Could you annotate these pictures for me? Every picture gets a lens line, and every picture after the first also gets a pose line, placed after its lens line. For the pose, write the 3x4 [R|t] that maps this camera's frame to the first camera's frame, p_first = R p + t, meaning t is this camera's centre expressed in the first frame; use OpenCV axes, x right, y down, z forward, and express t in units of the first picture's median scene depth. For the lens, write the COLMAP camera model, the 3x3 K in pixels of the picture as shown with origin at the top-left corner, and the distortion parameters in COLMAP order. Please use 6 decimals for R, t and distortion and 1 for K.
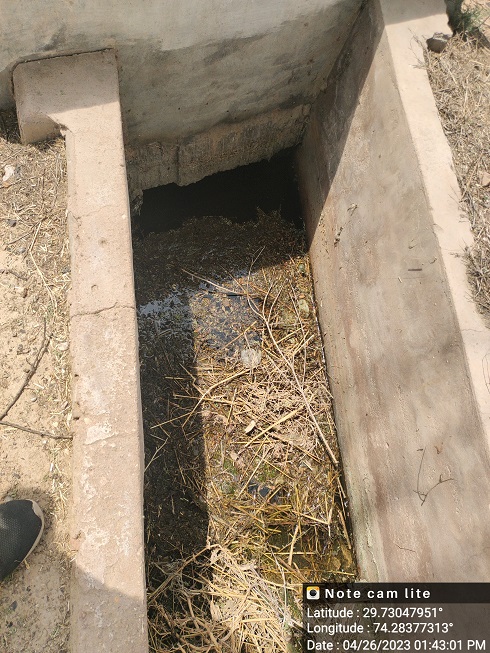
lens RADIAL K [[485.6, 0, 245.0], [0, 485.6, 326.5], [0, 0, 1]] dist [0.099489, -0.097657]
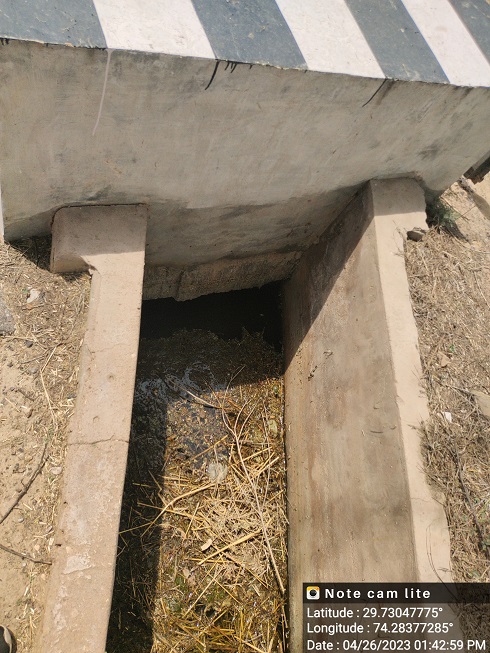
lens RADIAL K [[492.3, 0, 243.4], [0, 492.3, 333.0], [0, 0, 1]] dist [0.150694, -0.193155]
pose [[0.985545, 0.156124, 0.065775, -0.059896], [-0.147373, 0.981567, -0.121684, -0.130593], [-0.083561, 0.110231, 0.990387, -0.122076]]
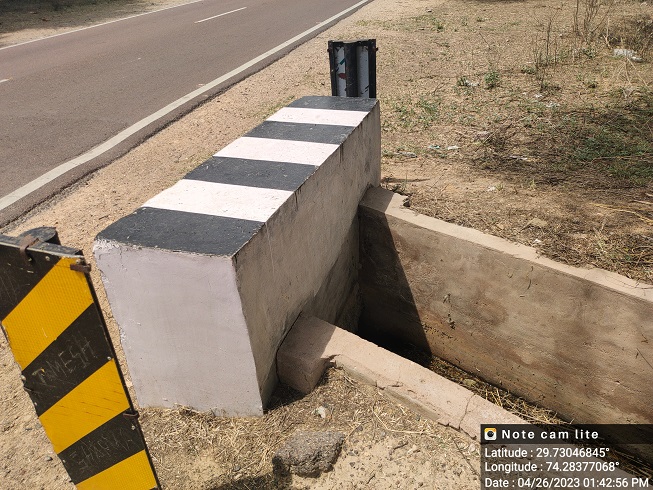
lens RADIAL K [[520.1, 0, 306.8], [0, 520.1, 243.8], [0, 0, 1]] dist [0.004957, 0.002609]
pose [[0.693219, -0.565446, 0.446898, -0.725500], [0.719489, 0.579248, -0.383153, -0.046796], [-0.042213, 0.587148, 0.808379, -0.352914]]
